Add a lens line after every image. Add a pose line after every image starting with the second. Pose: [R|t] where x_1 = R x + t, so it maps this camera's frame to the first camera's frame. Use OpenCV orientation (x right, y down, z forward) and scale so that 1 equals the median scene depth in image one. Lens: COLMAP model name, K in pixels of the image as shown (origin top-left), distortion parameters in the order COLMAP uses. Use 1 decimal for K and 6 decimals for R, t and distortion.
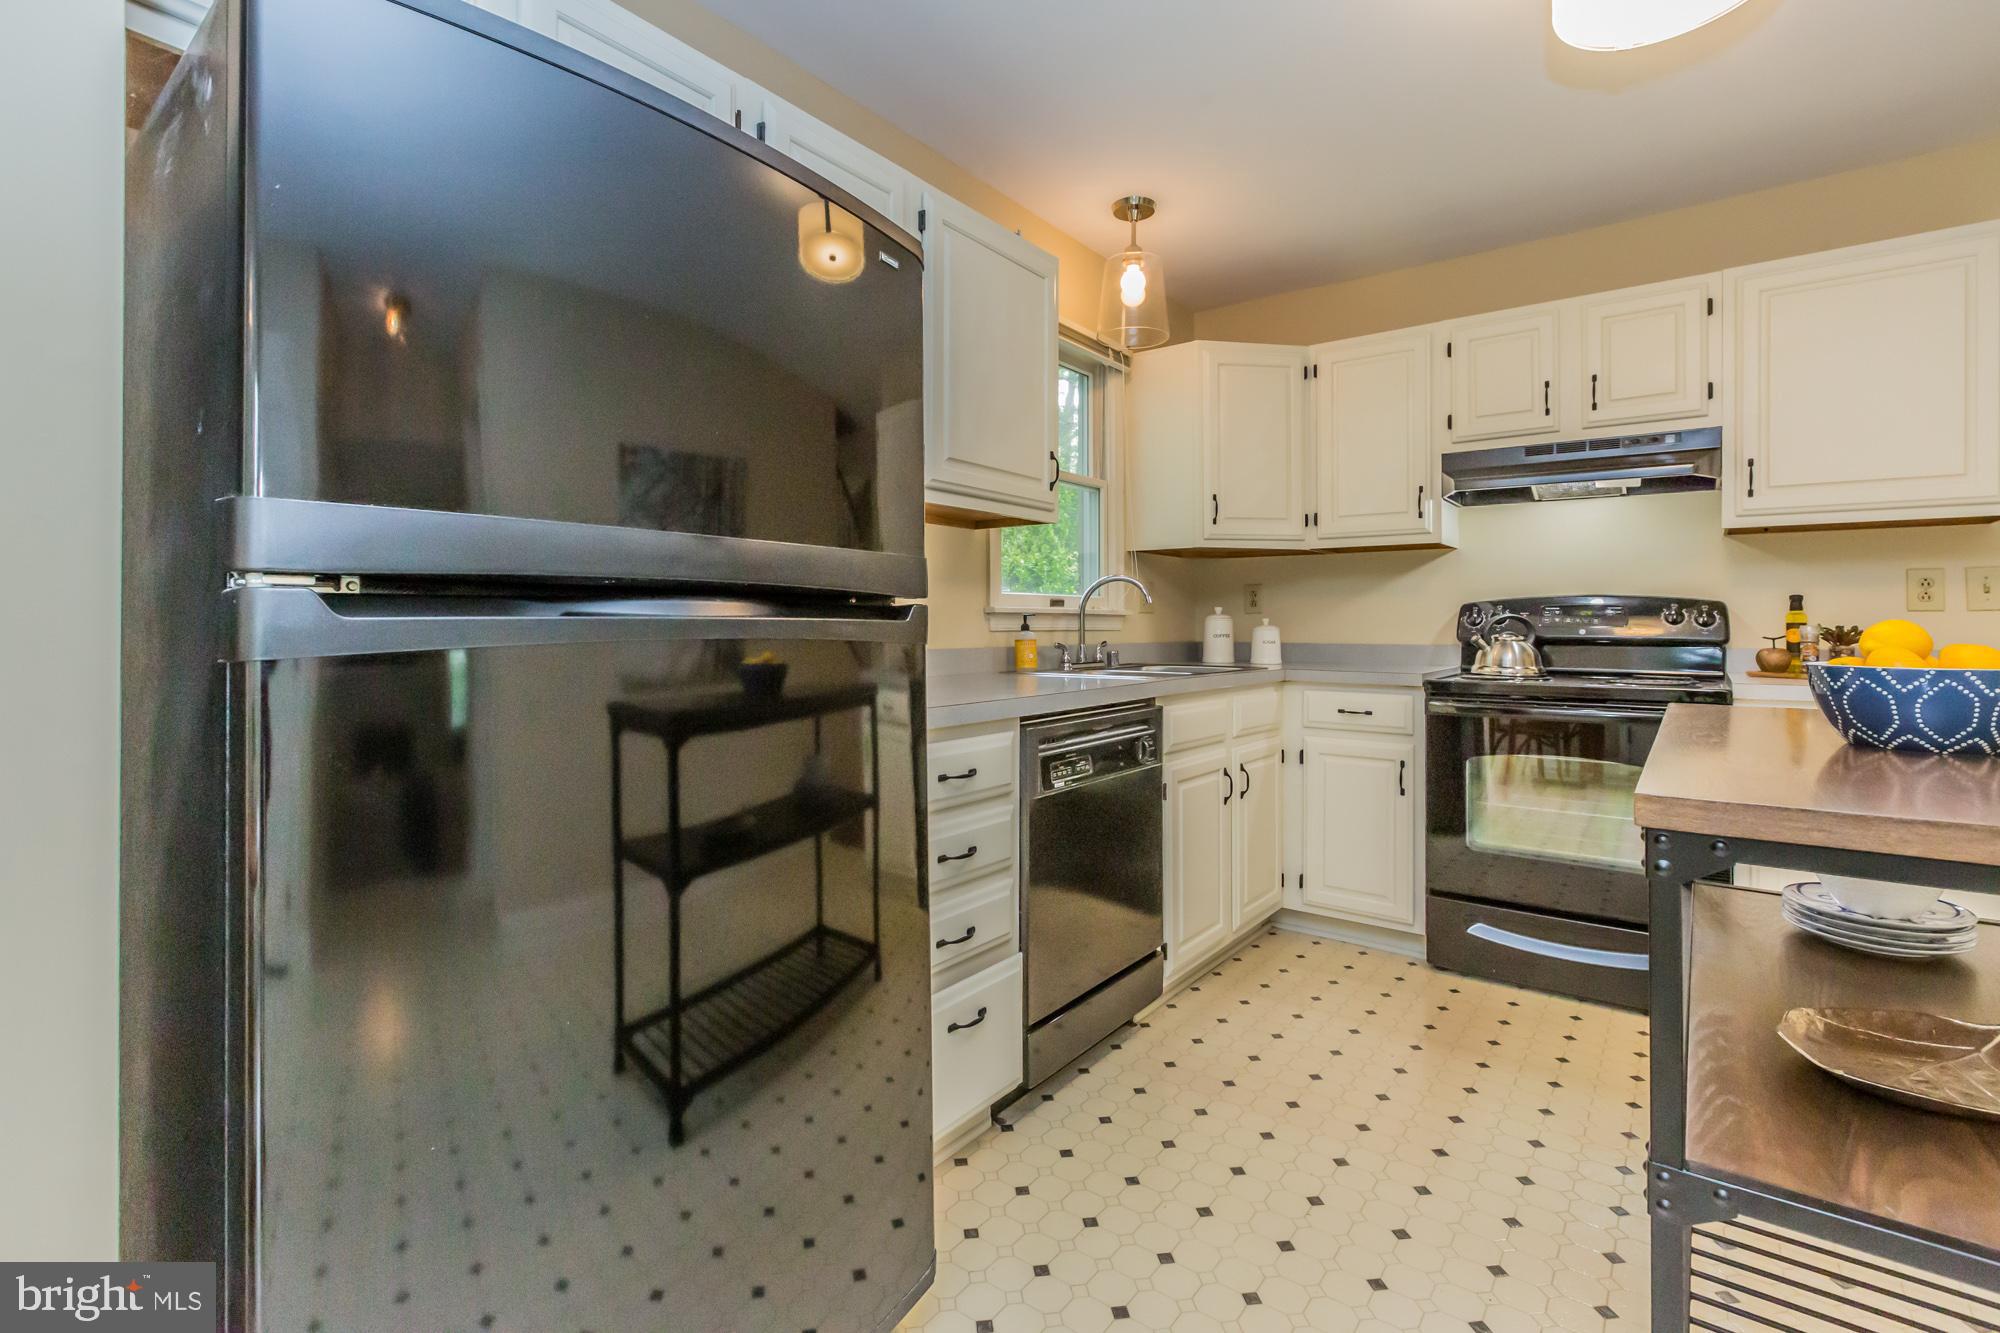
lens RADIAL K [[899.7, 0, 1004.5], [0, 899.7, 632.9], [0, 0, 1]] dist [0.000587, 0.000476]
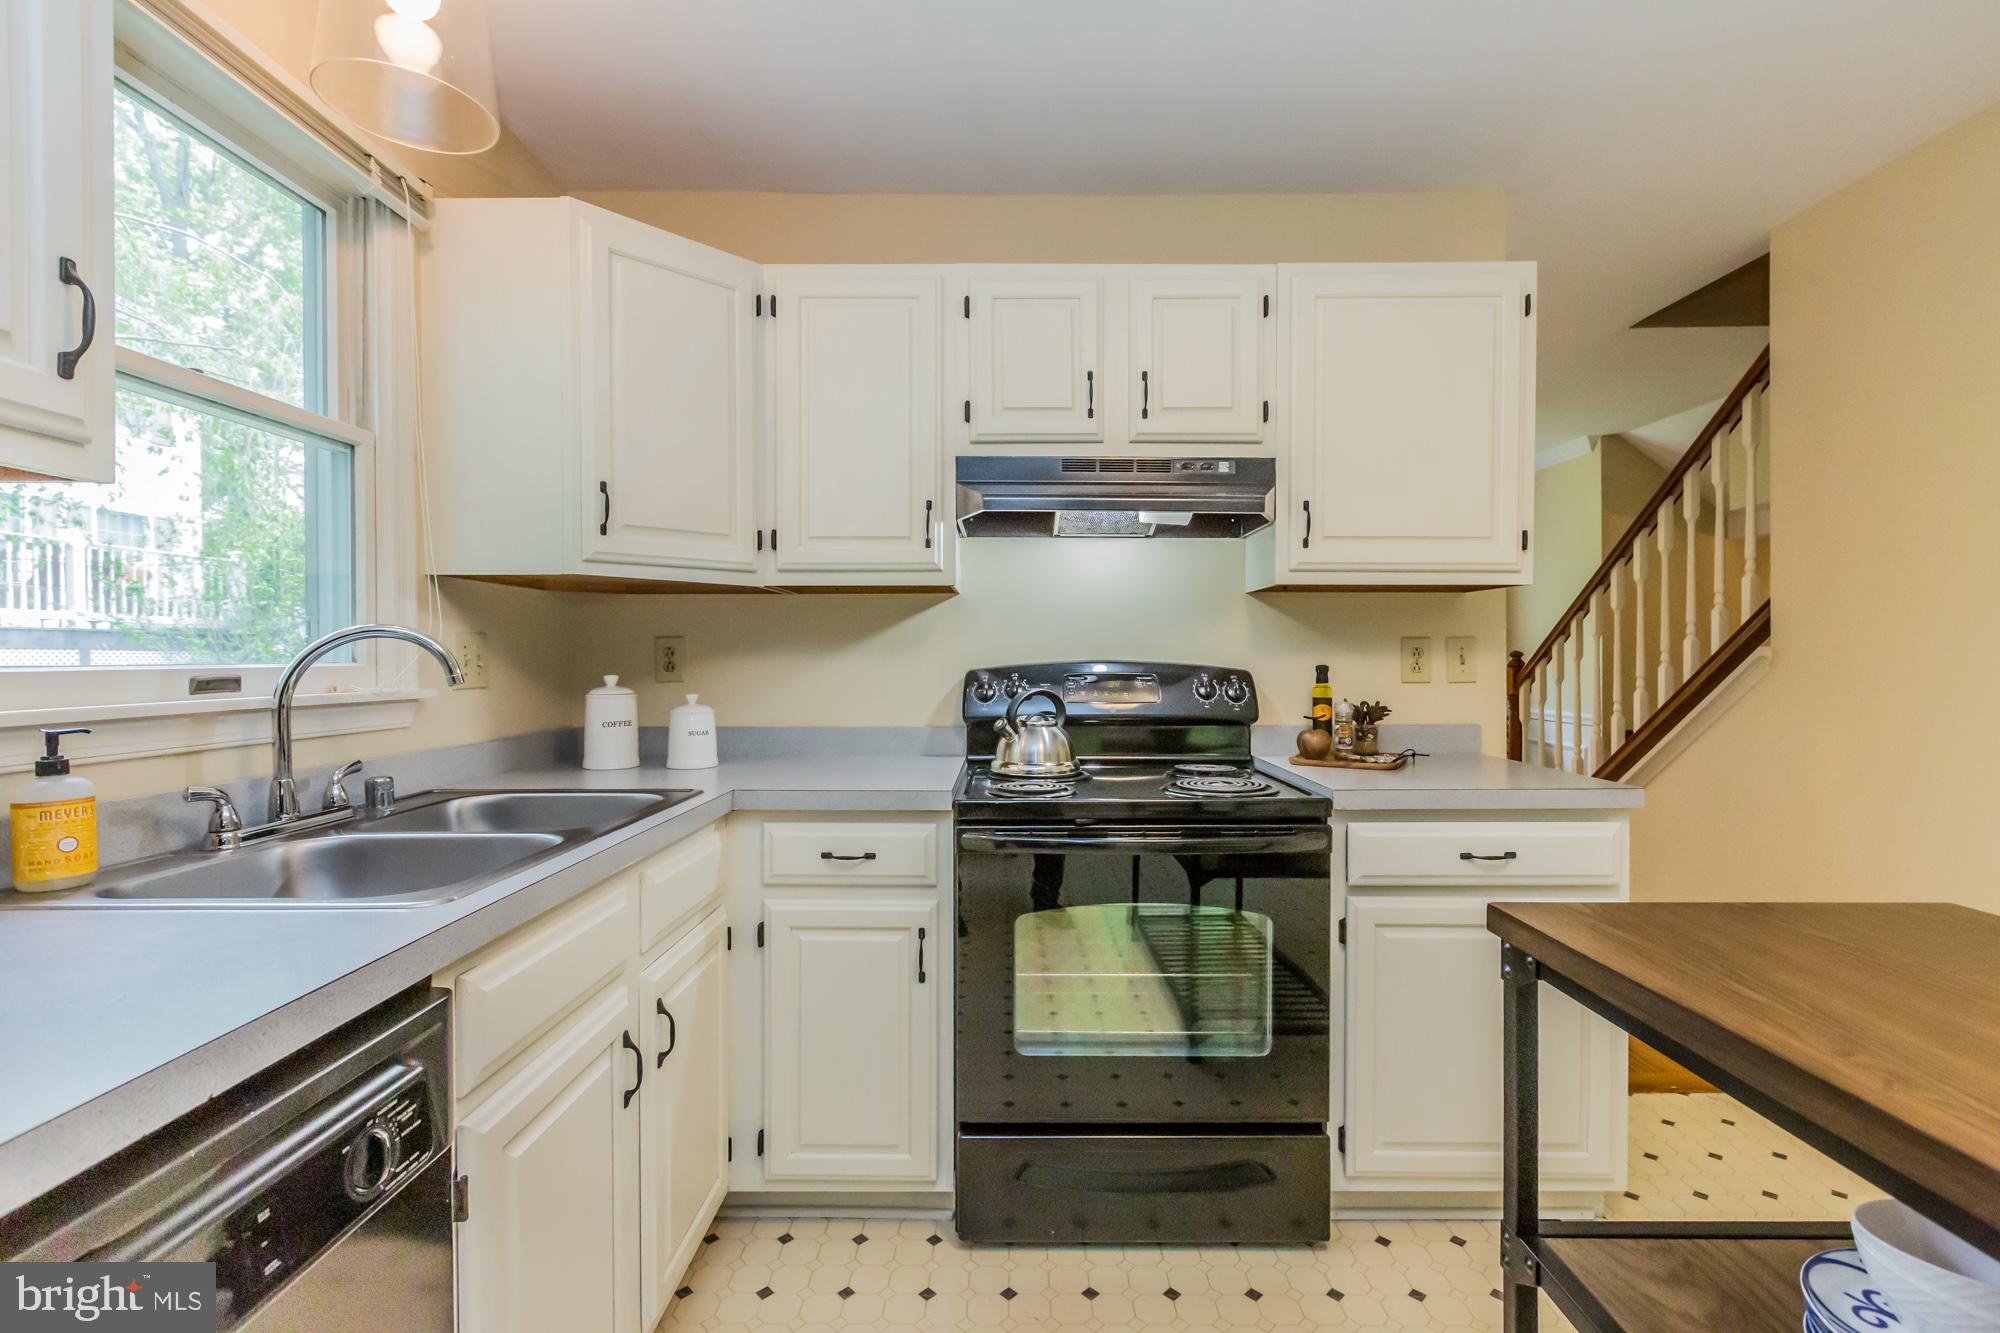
lens RADIAL K [[889.0, 0, 1008.4], [0, 889.0, 648.4], [0, 0, 1]] dist [-0.001621, 0.000284]
pose [[0.795741, 0.001605, 0.605635, 0.107178], [0.009560, 0.999839, -0.015210, -0.042182], [-0.605562, 0.017893, 0.795597, 0.441246]]
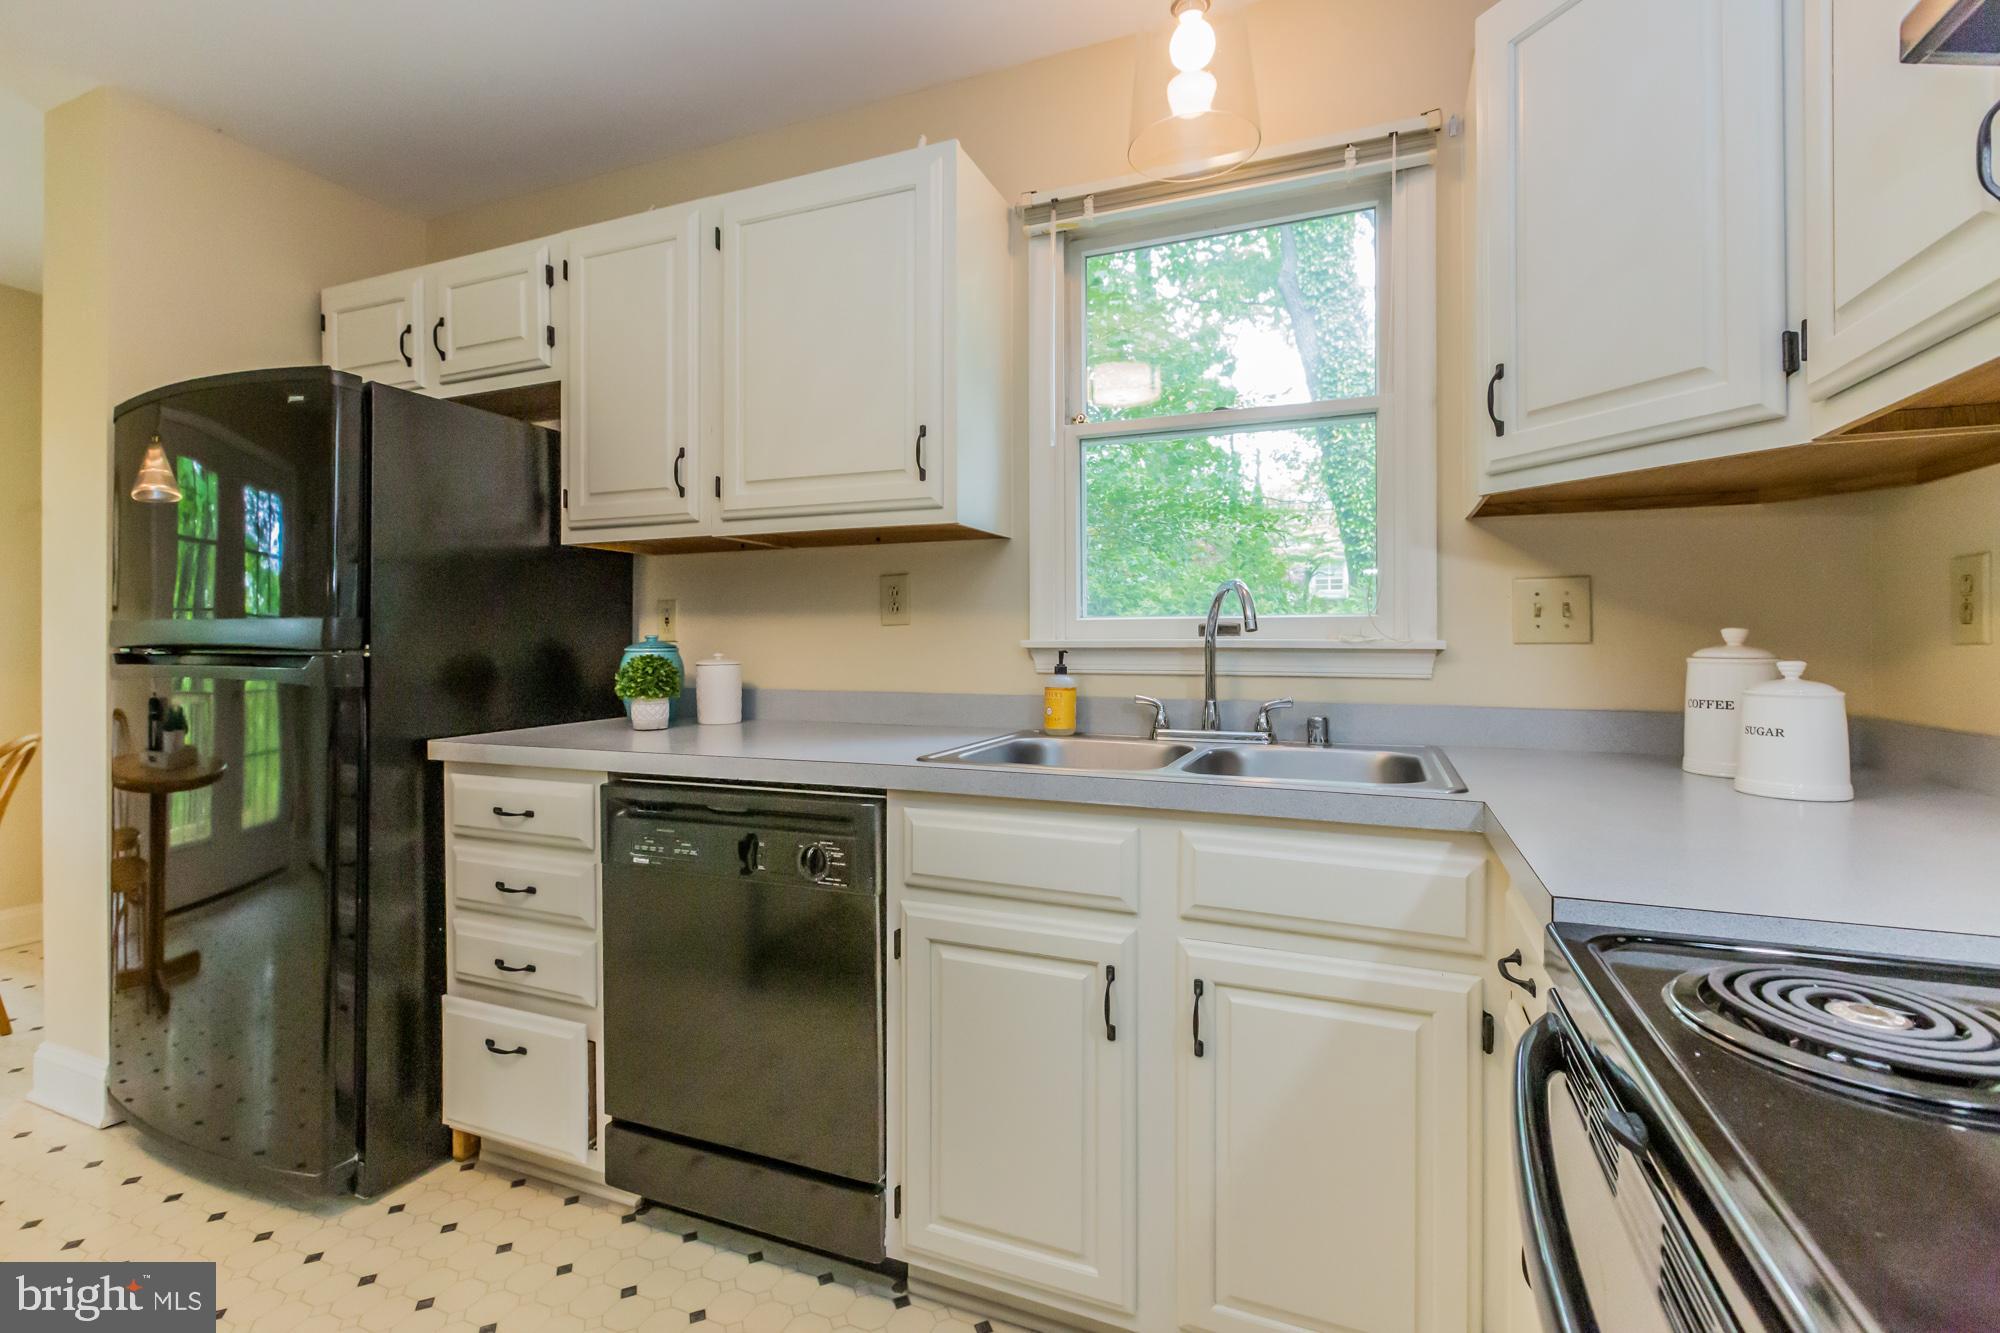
lens RADIAL K [[889.0, 0, 1008.4], [0, 889.0, 648.4], [0, 0, 1]] dist [-0.001621, 0.000284]
pose [[0.268153, 0.008710, -0.963337, 0.626316], [-0.006043, 0.999955, 0.007359, -0.025216], [0.963357, 0.003848, 0.268194, 0.728495]]
